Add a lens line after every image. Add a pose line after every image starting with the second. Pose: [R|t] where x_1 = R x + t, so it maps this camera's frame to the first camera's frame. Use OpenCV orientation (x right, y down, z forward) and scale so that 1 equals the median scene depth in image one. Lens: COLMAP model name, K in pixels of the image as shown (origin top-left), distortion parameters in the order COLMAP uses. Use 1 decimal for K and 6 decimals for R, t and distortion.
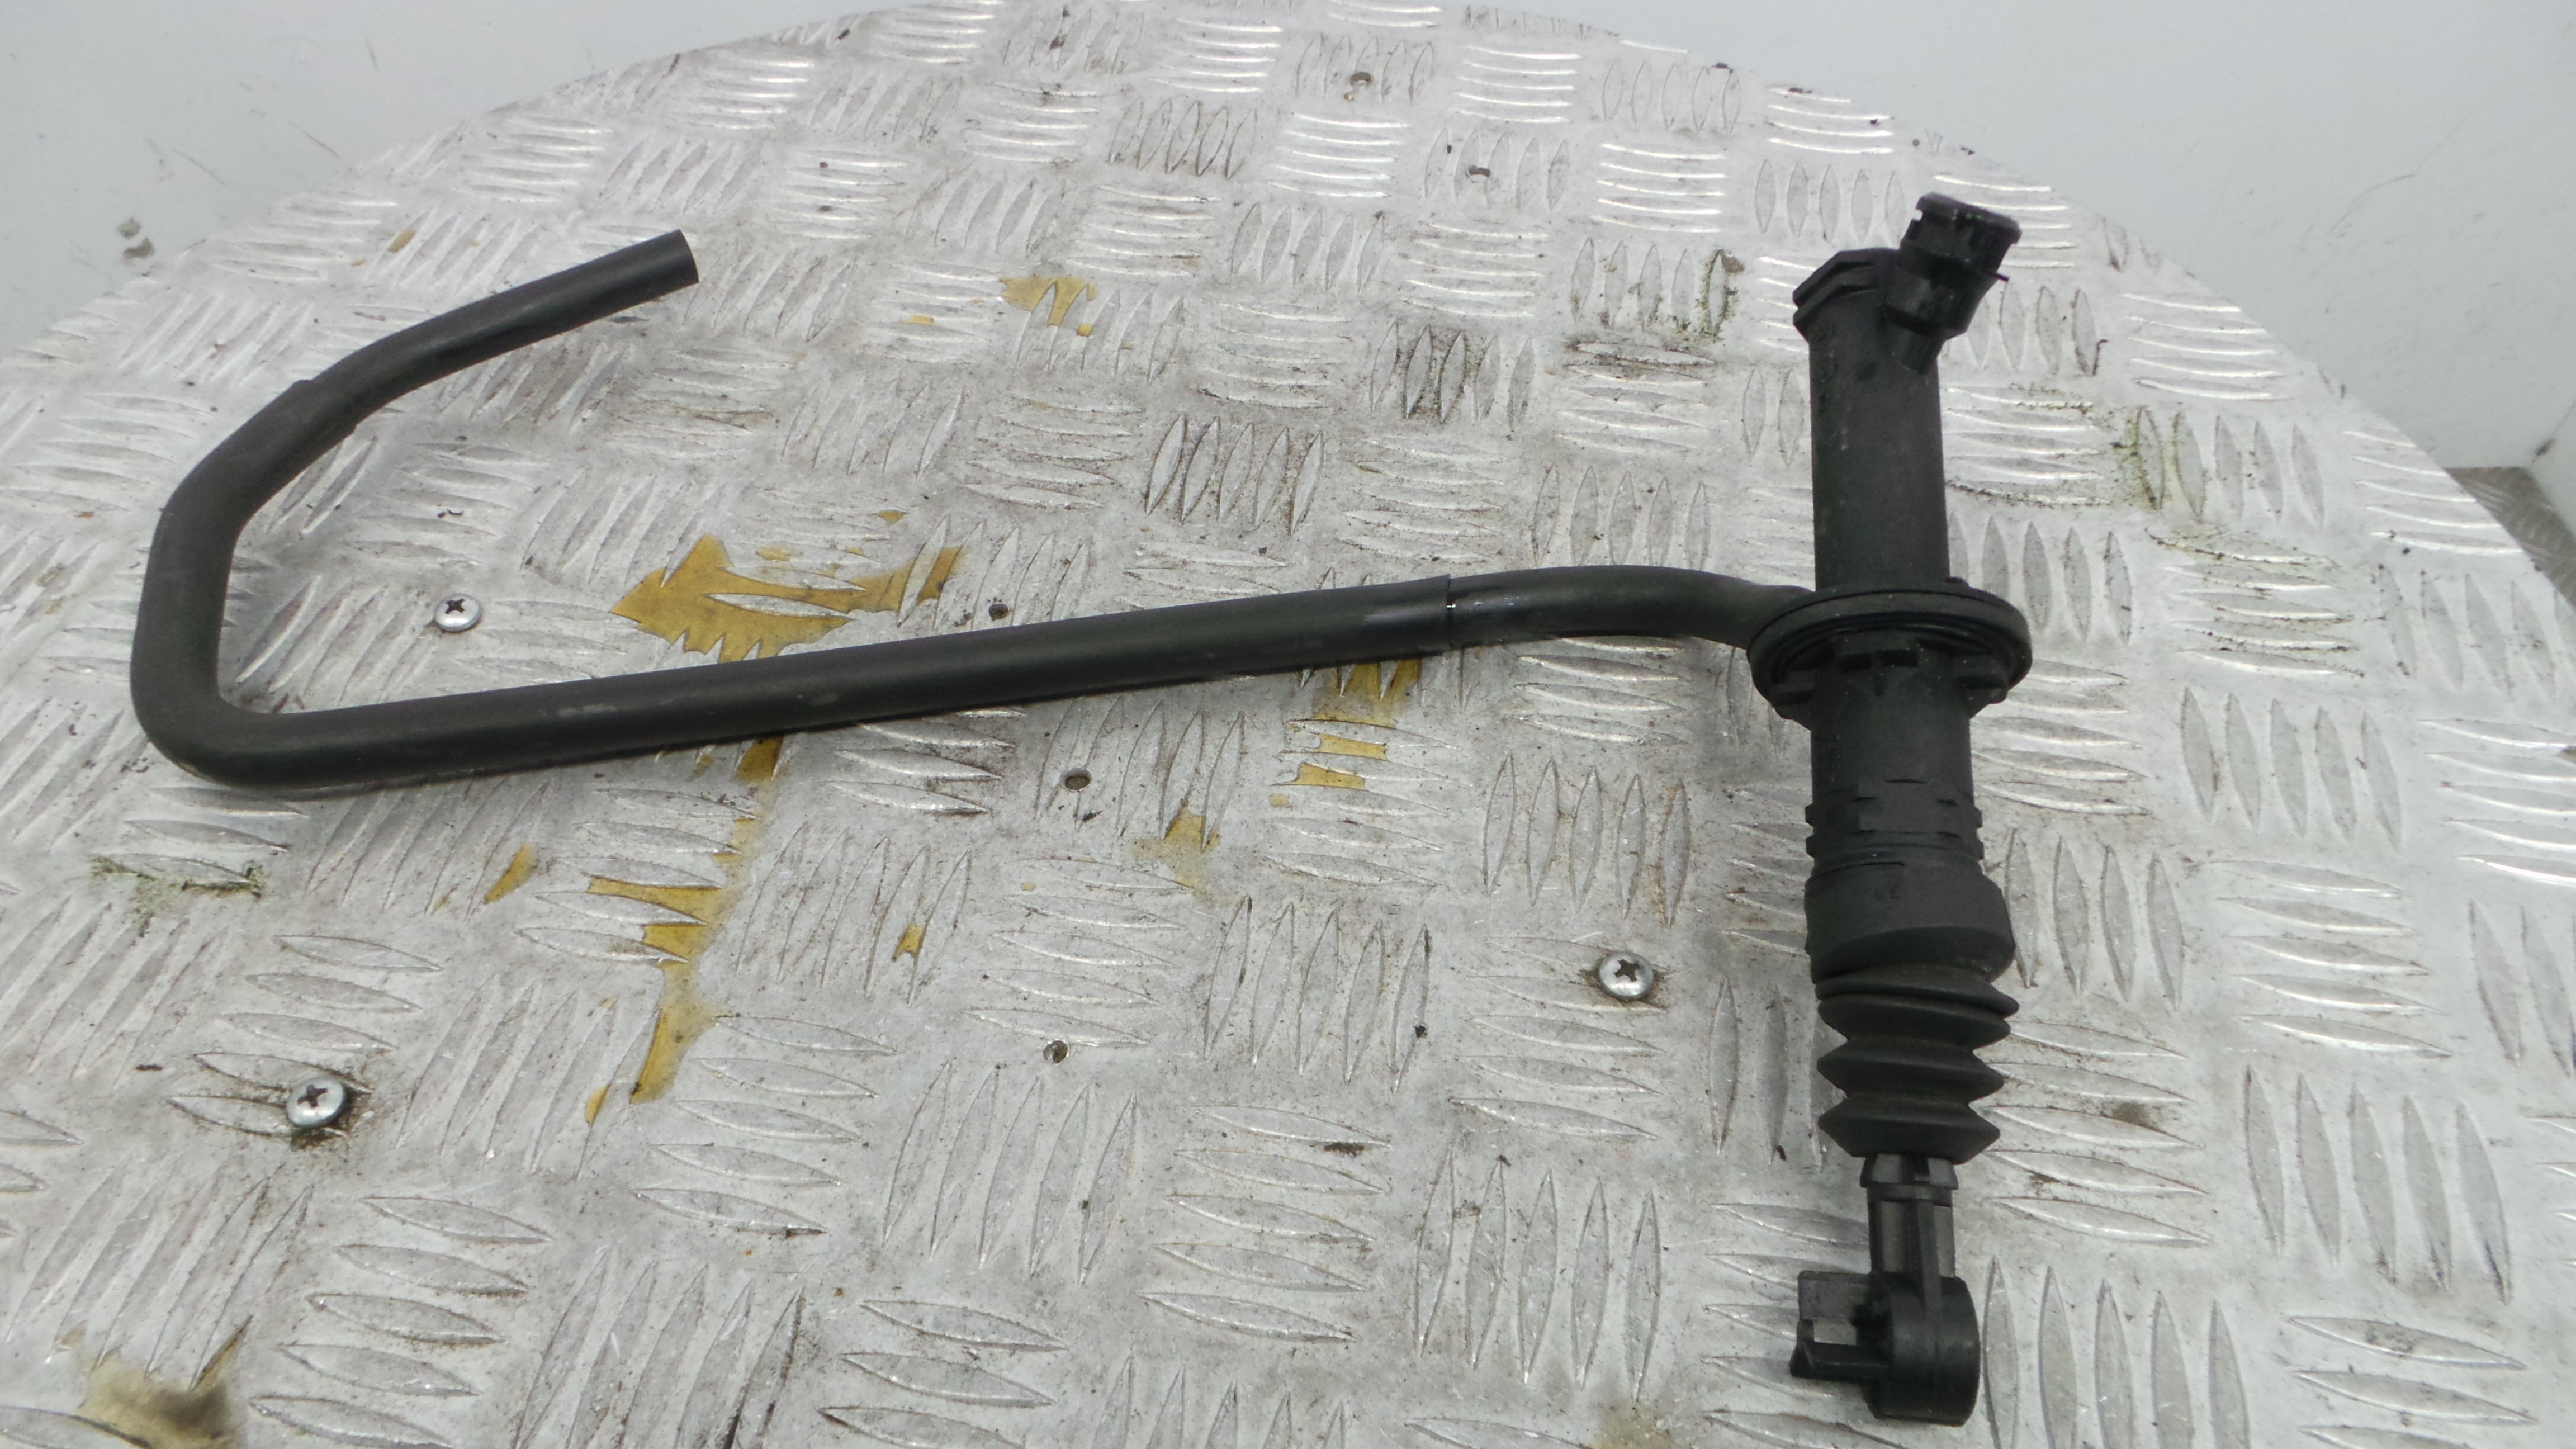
lens RADIAL K [[1811.4, 0, 1276.7], [0, 1811.4, 686.6], [0, 0, 1]] dist [0.009411, 0.007357]
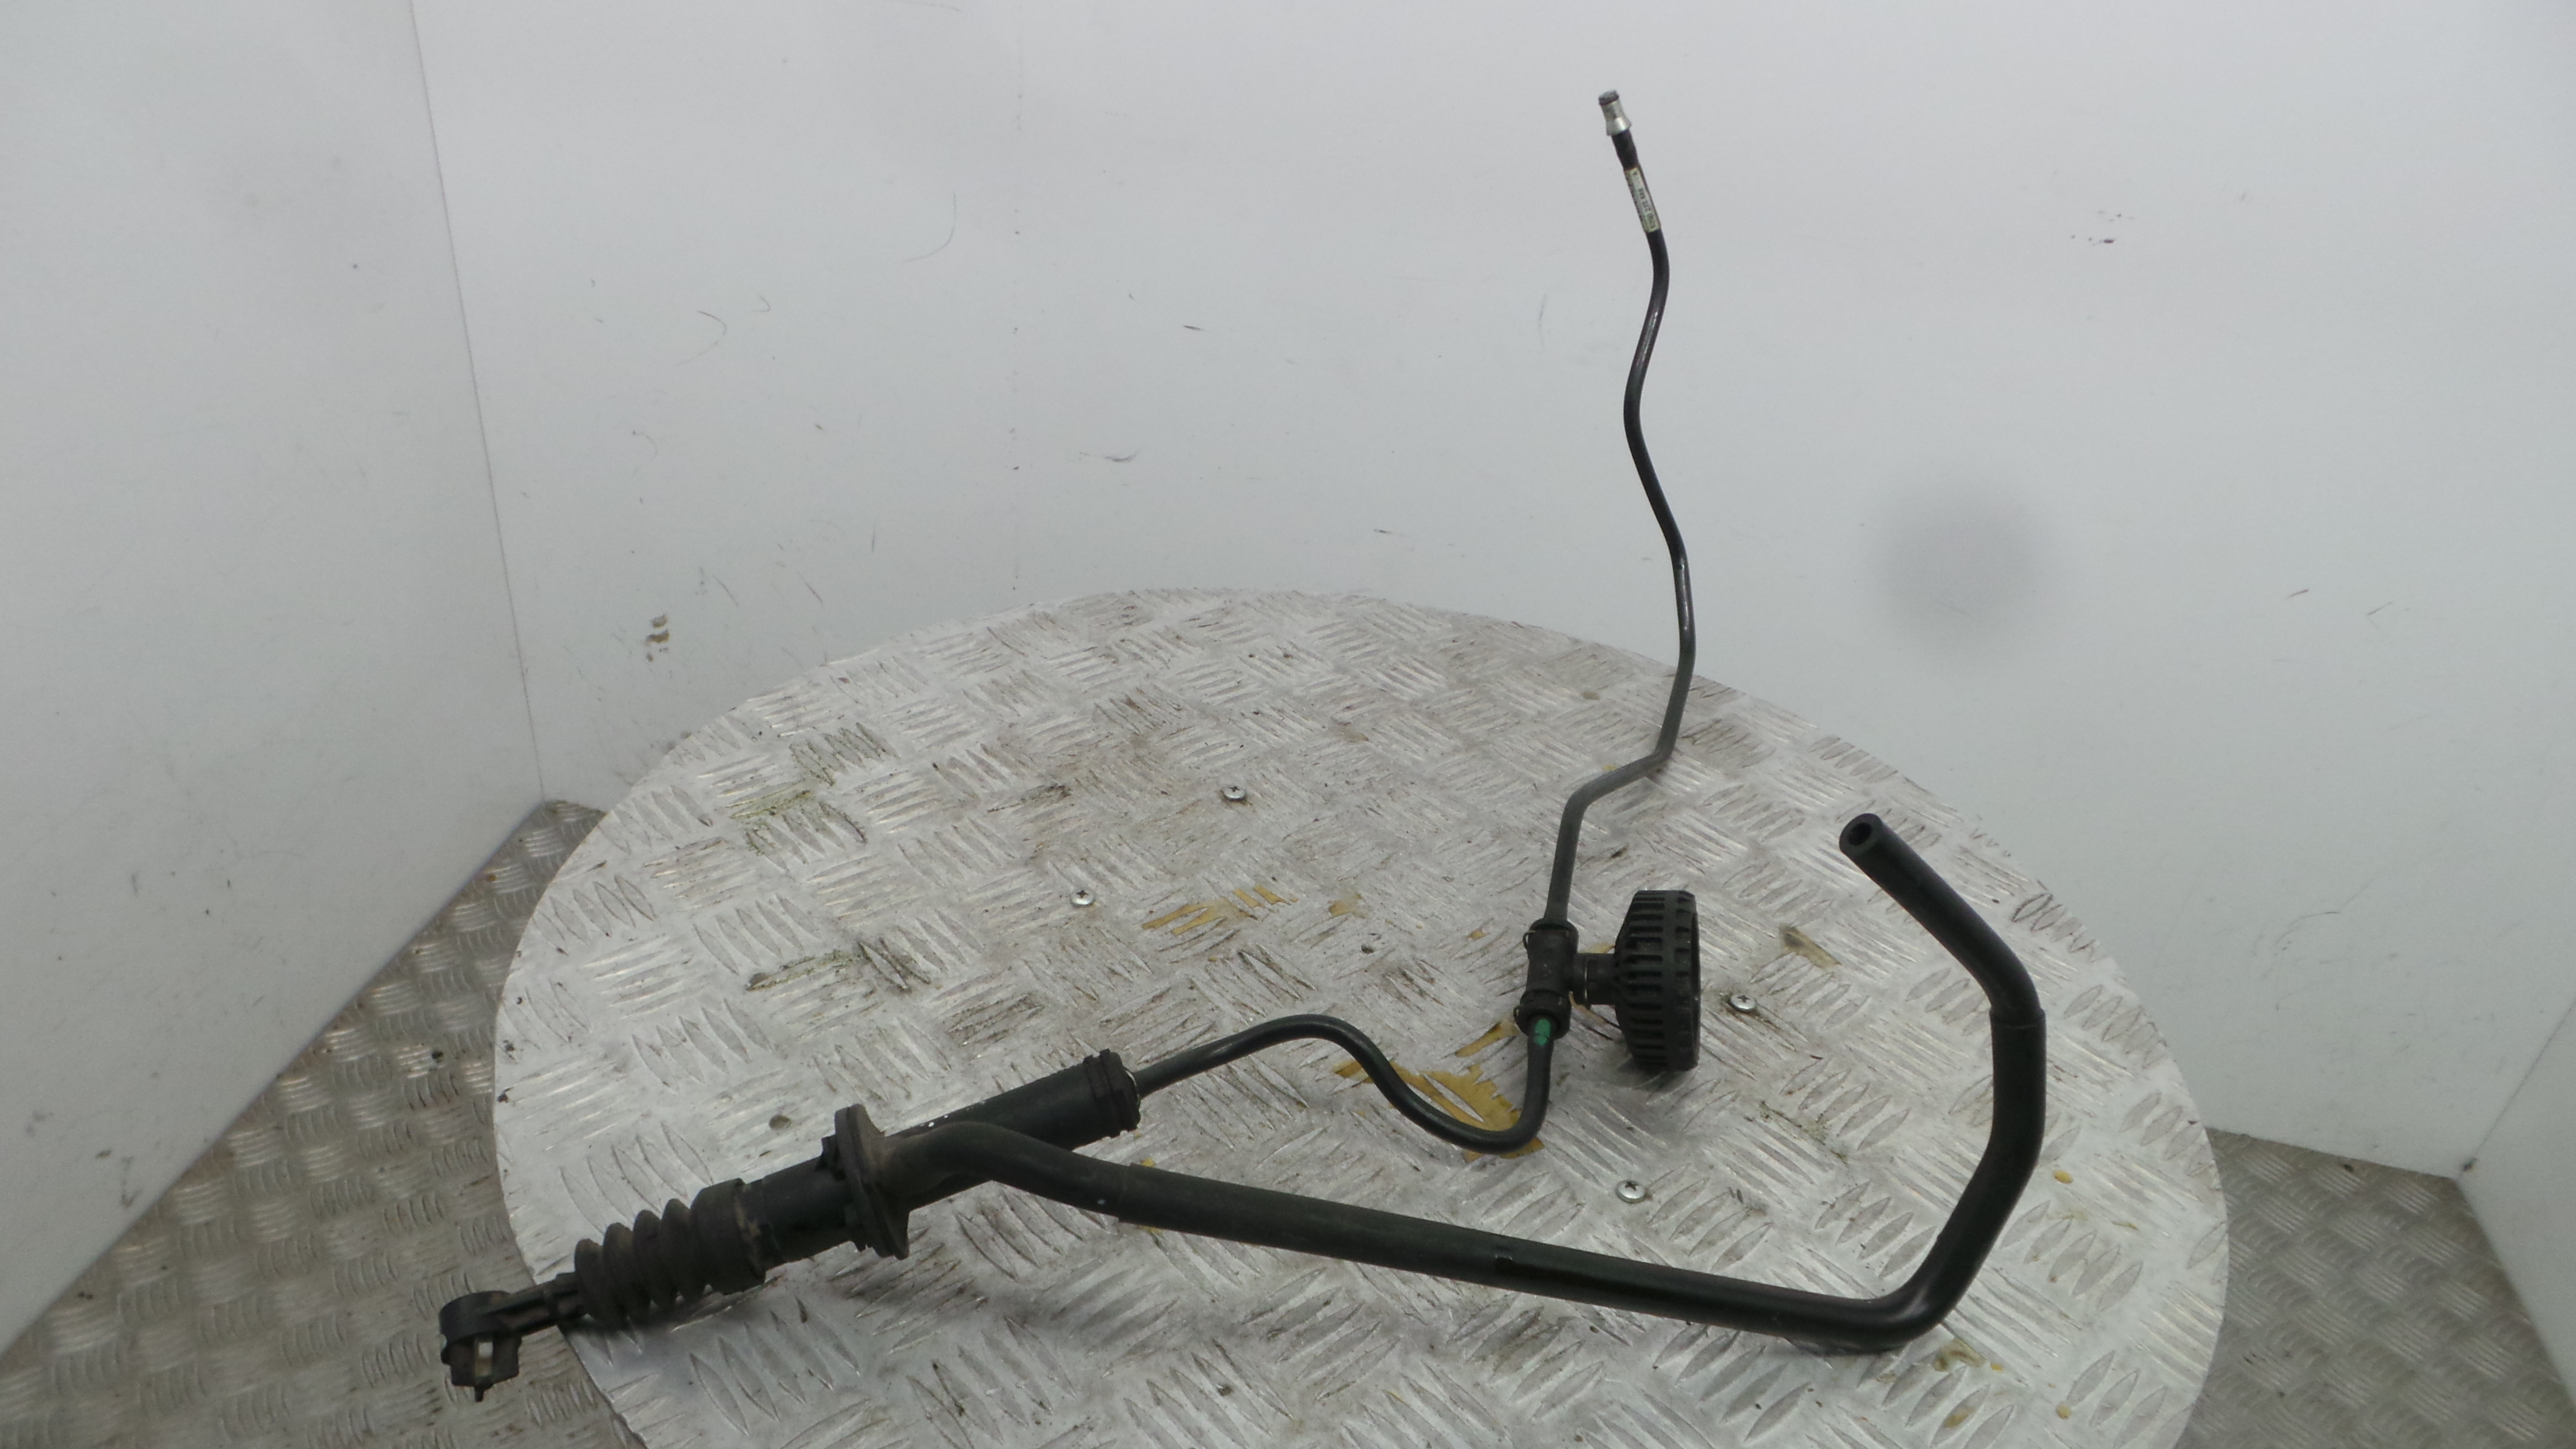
lens RADIAL K [[1811.4, 0, 1276.7], [0, 1811.4, 686.6], [0, 0, 1]] dist [0.009411, 0.007357]
pose [[-0.804823, -0.342836, 0.484482, -0.904999], [0.396523, 0.296793, 0.868725, -1.819096], [-0.441621, 0.891279, -0.102923, 1.018001]]
